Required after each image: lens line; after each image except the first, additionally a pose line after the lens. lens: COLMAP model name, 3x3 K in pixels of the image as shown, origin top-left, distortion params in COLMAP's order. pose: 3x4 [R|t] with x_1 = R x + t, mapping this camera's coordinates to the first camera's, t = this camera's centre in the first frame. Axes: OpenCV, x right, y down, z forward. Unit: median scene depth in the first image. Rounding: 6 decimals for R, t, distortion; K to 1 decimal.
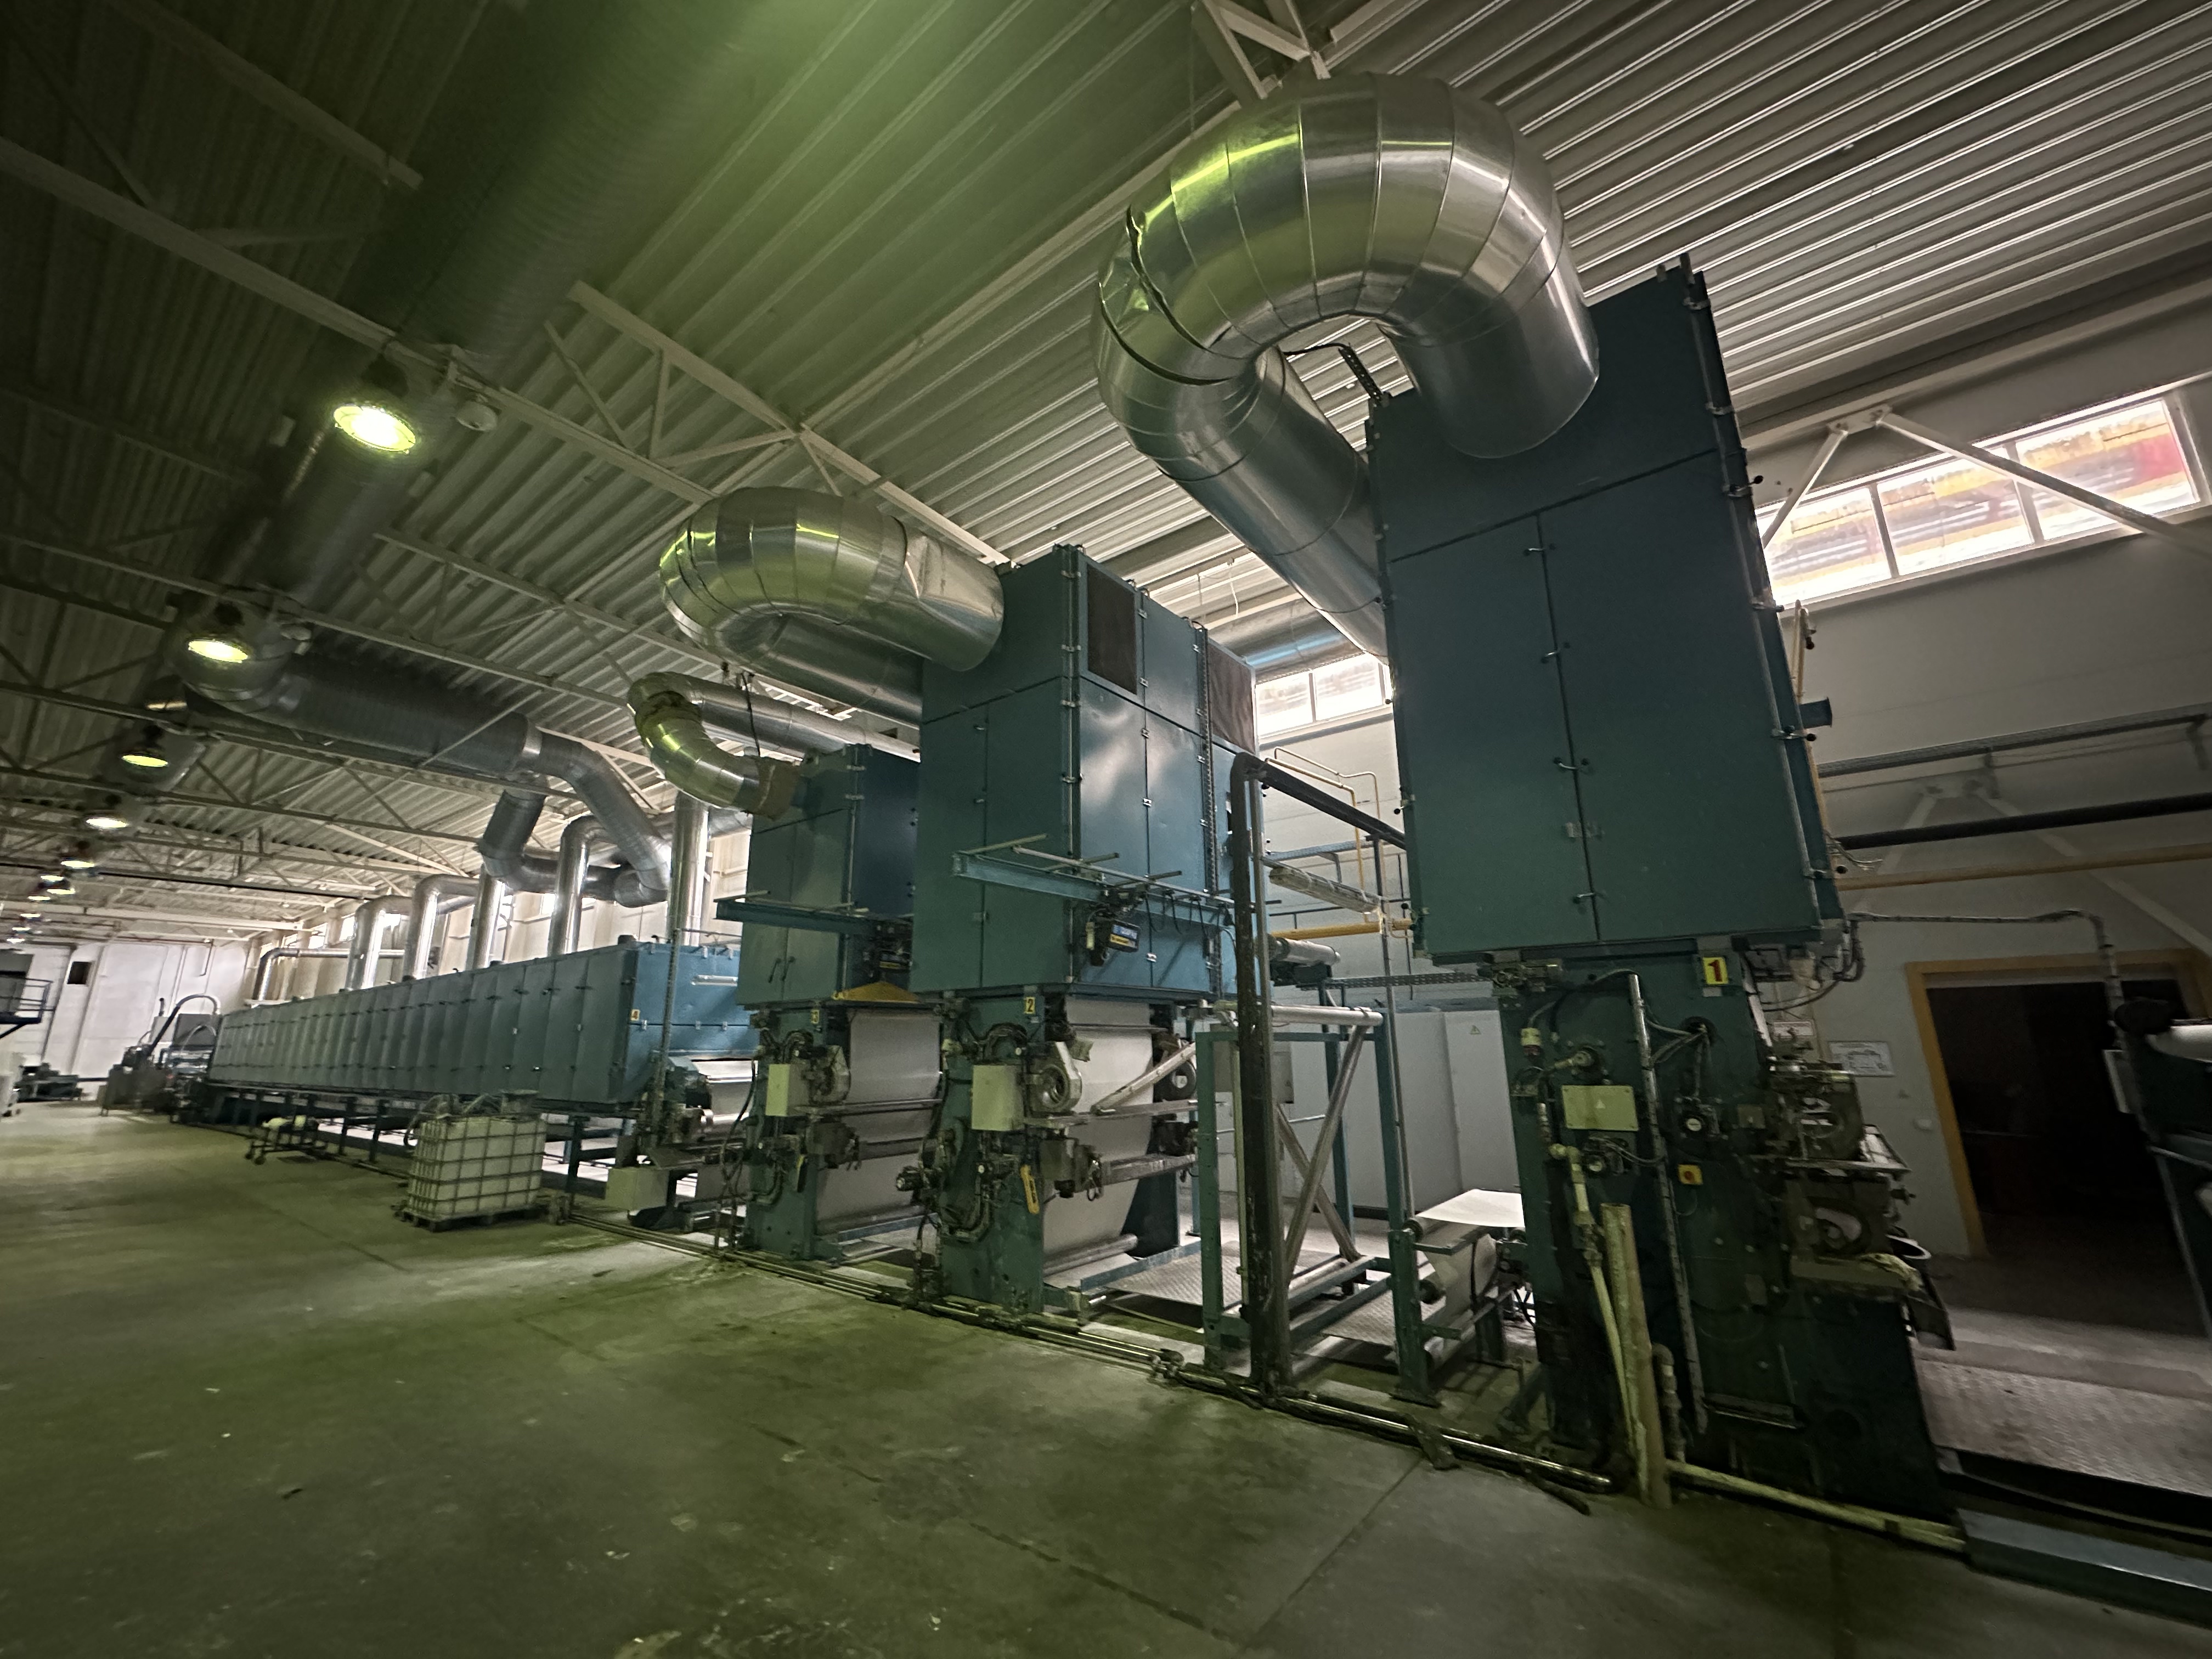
lens RADIAL K [[877.8, 0, 1172.9], [0, 877.8, 876.5], [0, 0, 1]] dist [0.001142, -0.000719]
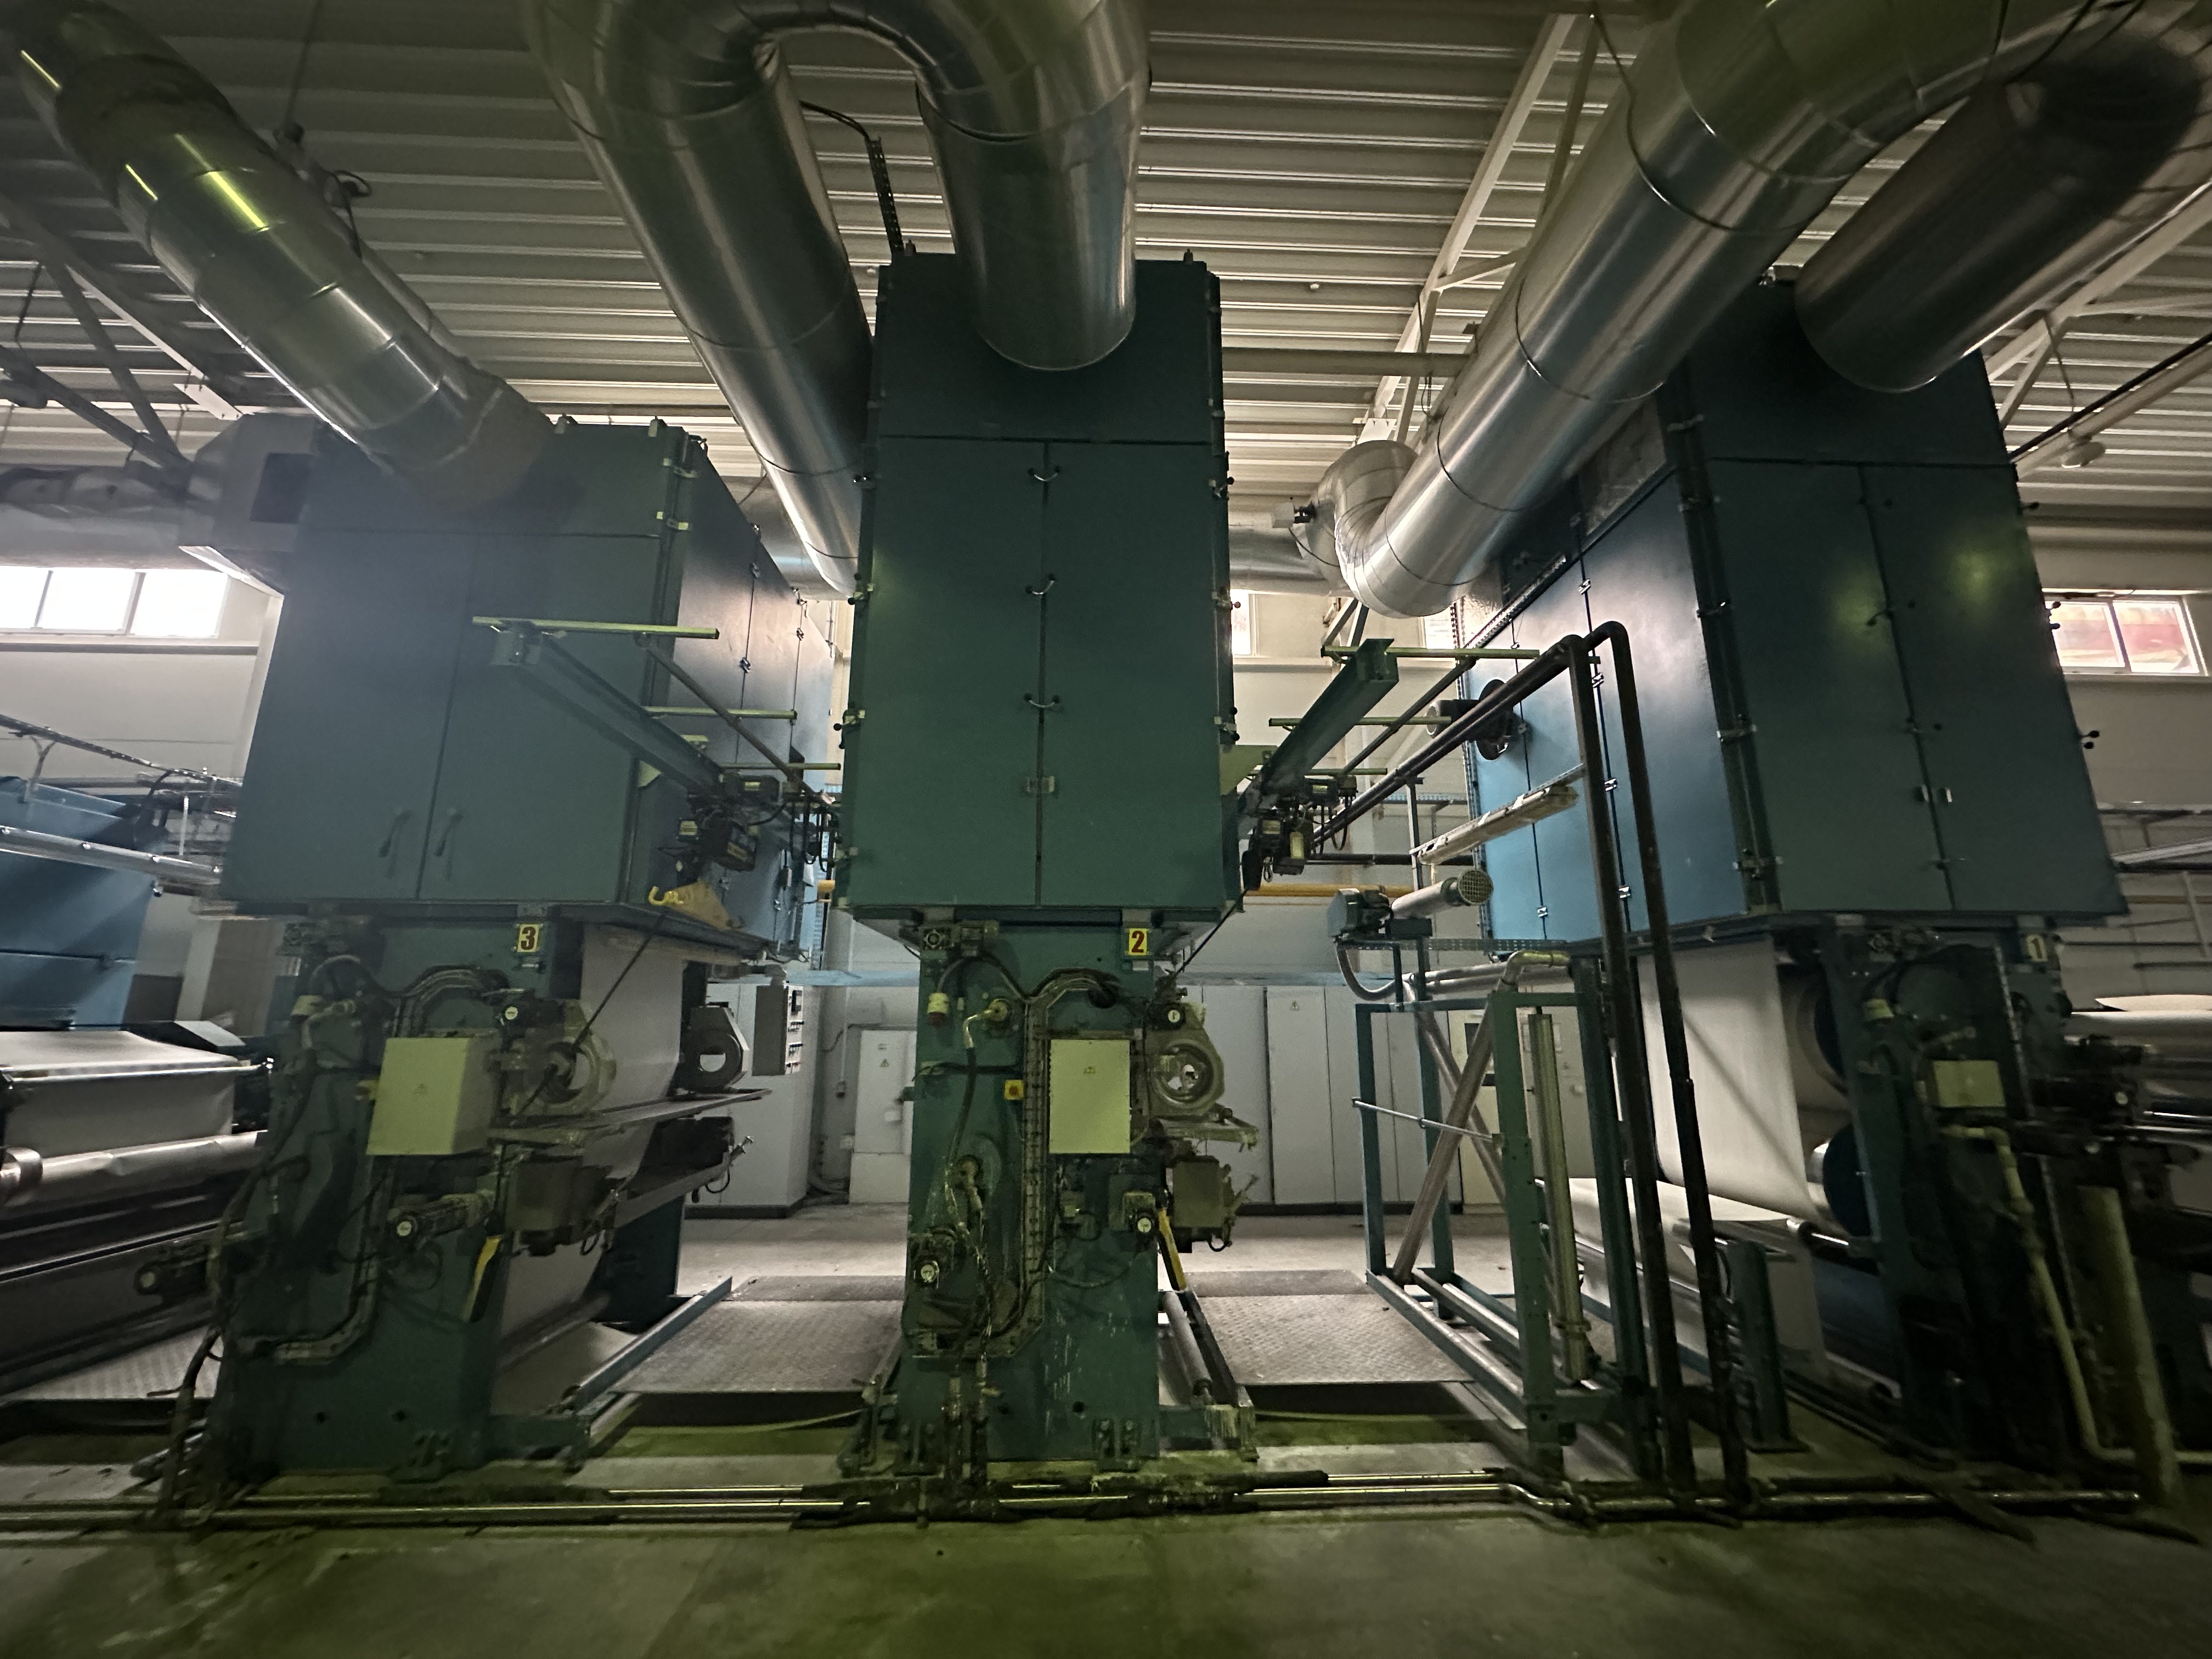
lens RADIAL K [[877.8, 0, 1102.0], [0, 877.8, 824.2], [0, 0, 1]] dist [0.001142, -0.000719]
pose [[0.786205, 0.136105, 0.602790, -0.633600], [-0.131178, 0.989971, -0.052435, 0.113847], [-0.603882, -0.037848, 0.796175, 0.594959]]
